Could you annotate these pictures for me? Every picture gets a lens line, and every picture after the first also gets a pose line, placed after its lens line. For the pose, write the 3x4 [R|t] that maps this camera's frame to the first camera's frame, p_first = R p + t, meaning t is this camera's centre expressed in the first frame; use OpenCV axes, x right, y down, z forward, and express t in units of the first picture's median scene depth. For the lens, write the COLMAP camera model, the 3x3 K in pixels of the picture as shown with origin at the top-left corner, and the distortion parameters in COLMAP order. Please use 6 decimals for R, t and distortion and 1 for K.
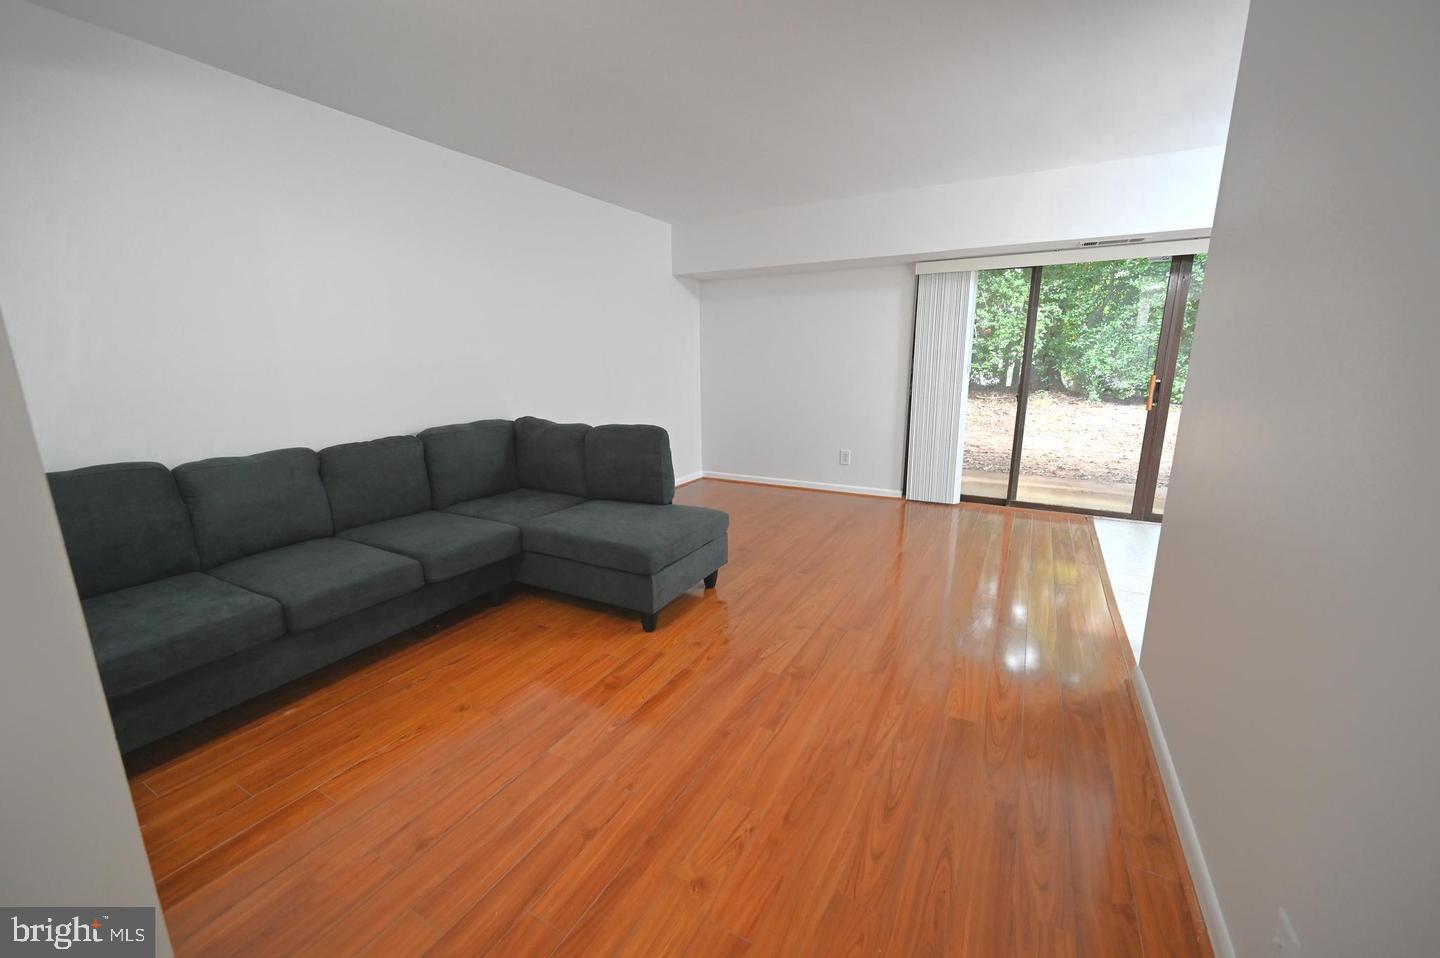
lens RADIAL K [[558.4, 0, 720.0], [0, 558.4, 479.0], [0, 0, 1]] dist [-0.000607, -0.000055]
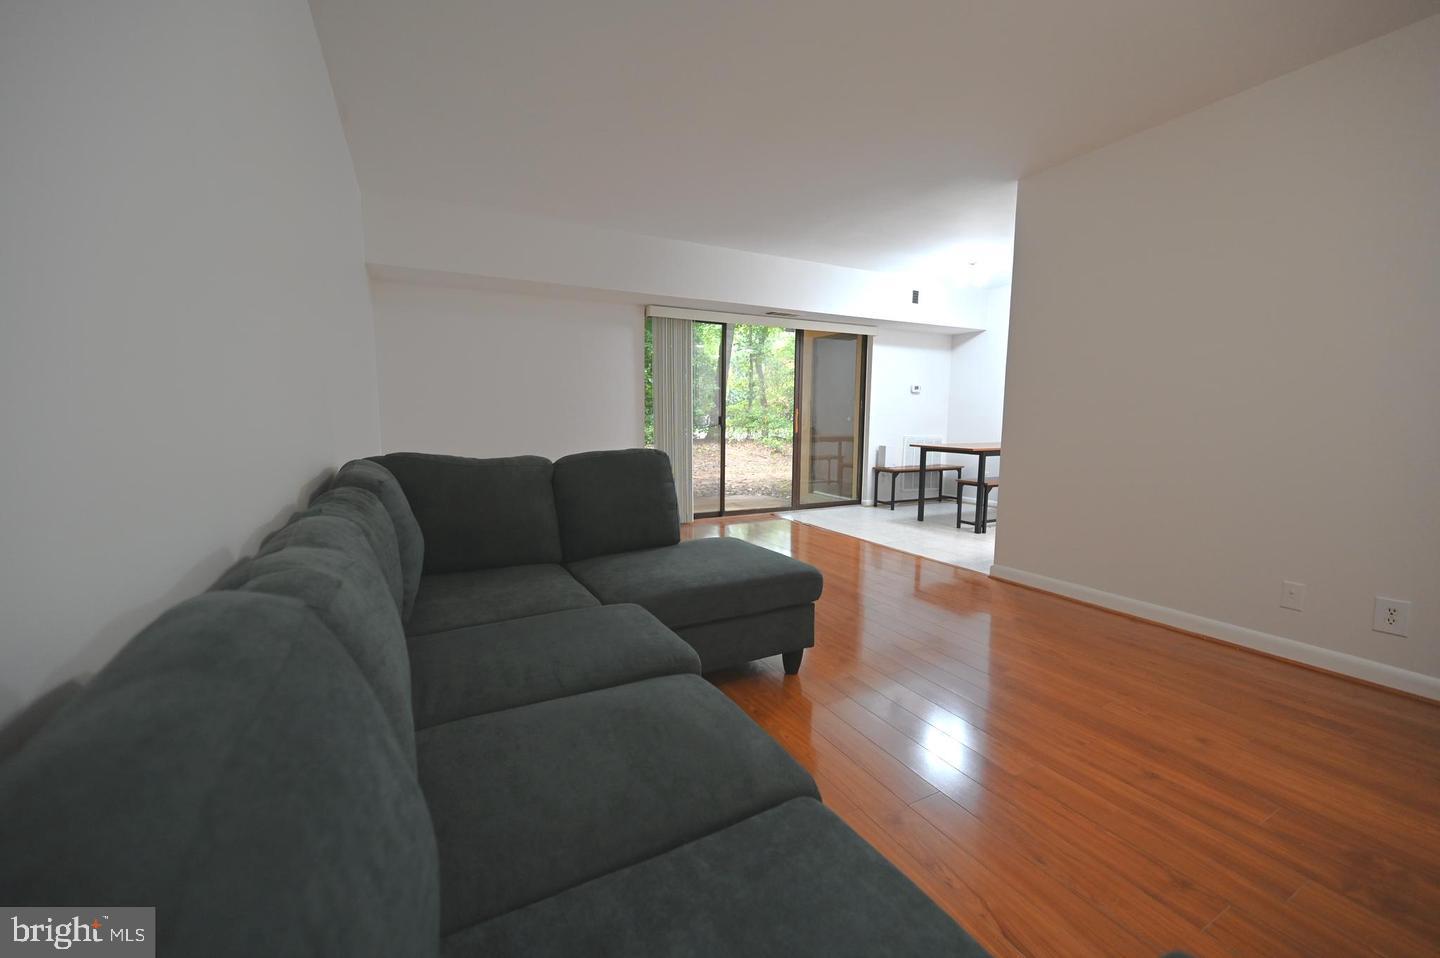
lens RADIAL K [[565.9, 0, 716.5], [0, 565.9, 482.9], [0, 0, 1]] dist [0.001666, 0.000125]
pose [[0.551928, -0.089429, 0.829083, -0.593848], [0.170816, 0.985275, -0.007437, -0.020222], [-0.816209, 0.145725, 0.559076, 0.380063]]
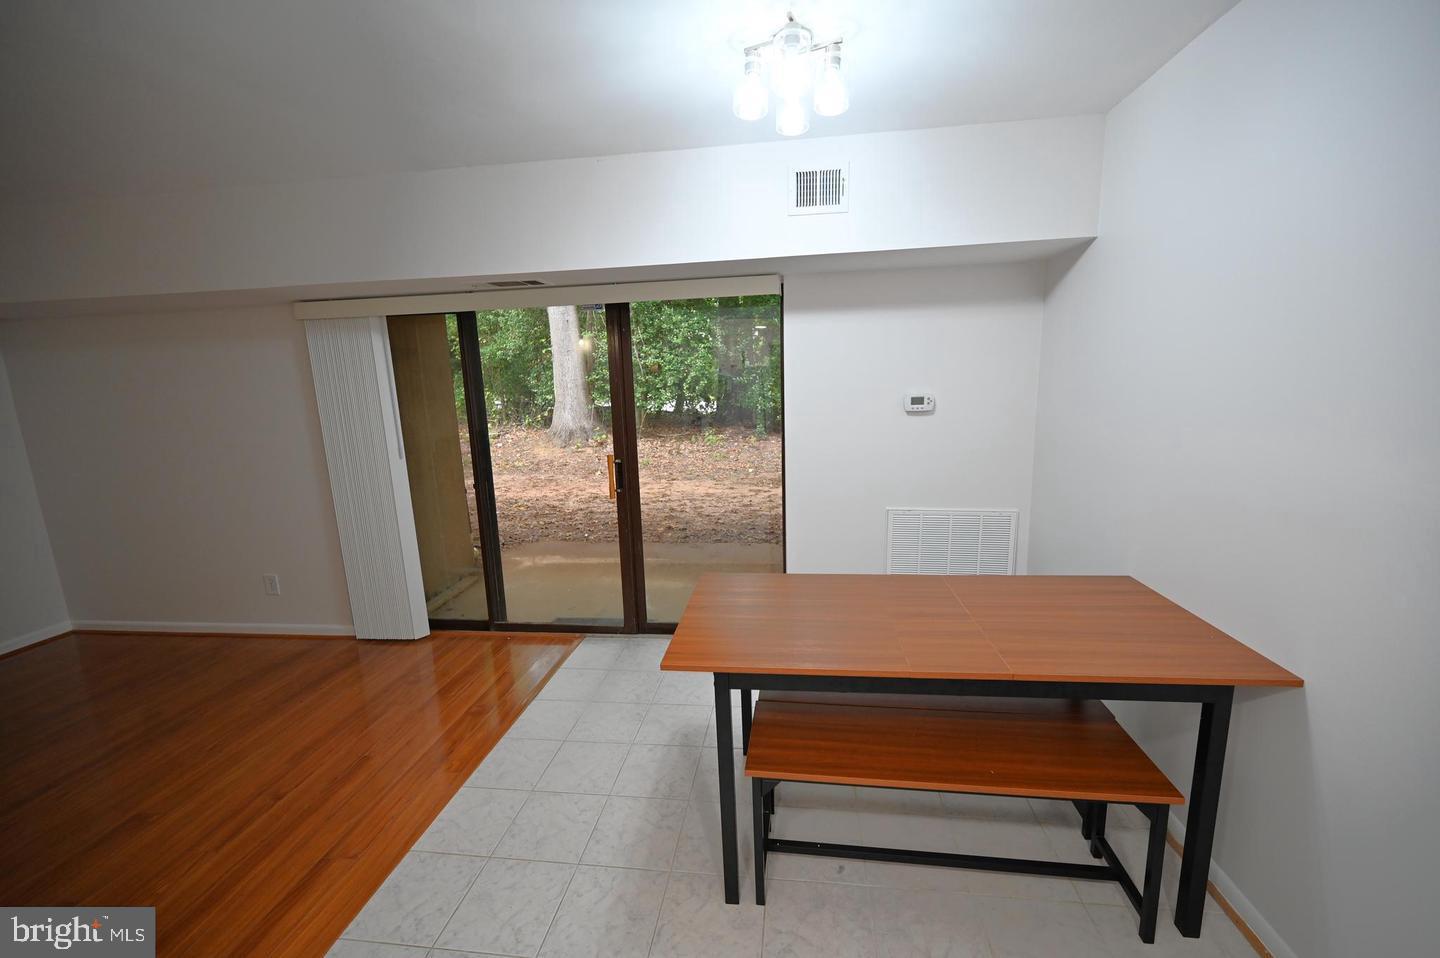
lens RADIAL K [[563.9, 0, 728.6], [0, 563.9, 481.4], [0, 0, 1]] dist [0.001076, 0.000126]
pose [[0.920753, -0.091271, 0.379319, 0.644694], [0.107008, 0.994045, -0.020565, -0.118110], [-0.375184, 0.059525, 0.925037, 0.217502]]
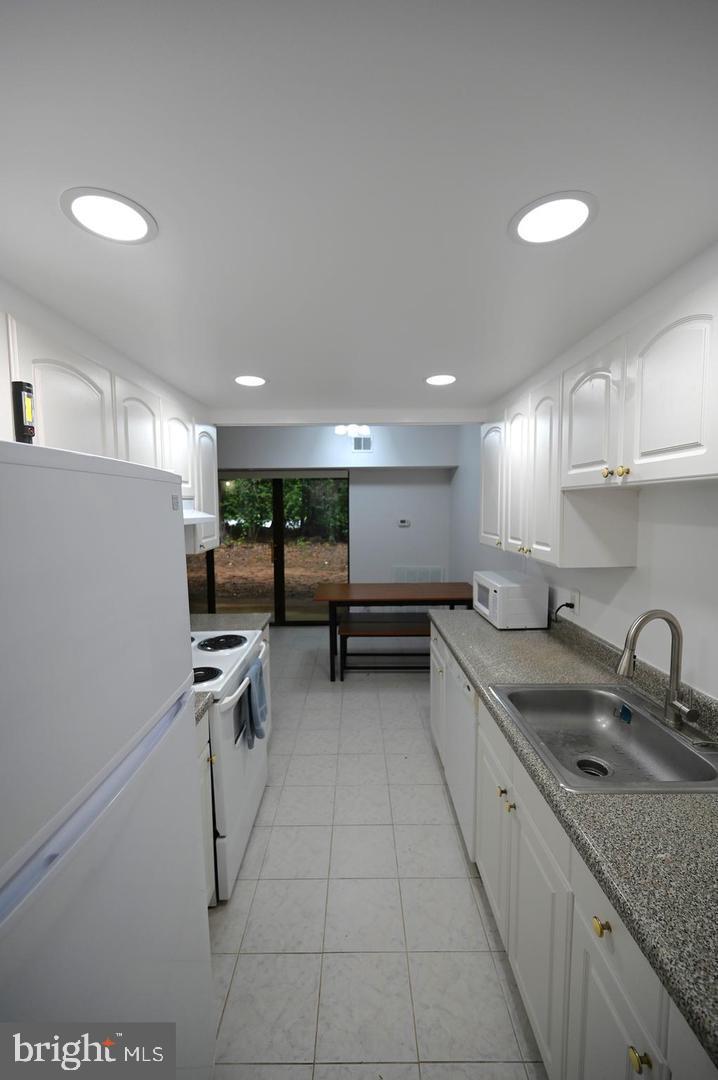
lens RADIAL K [[422.6, 0, 359.0], [0, 422.6, 540.0], [0, 0, 1]] dist [0.000313, 0.000001]
pose [[0.863733, -0.041178, 0.502264, 0.354255], [0.107305, 0.988828, -0.103461, -0.027786], [-0.492393, 0.143258, 0.858502, -0.287512]]
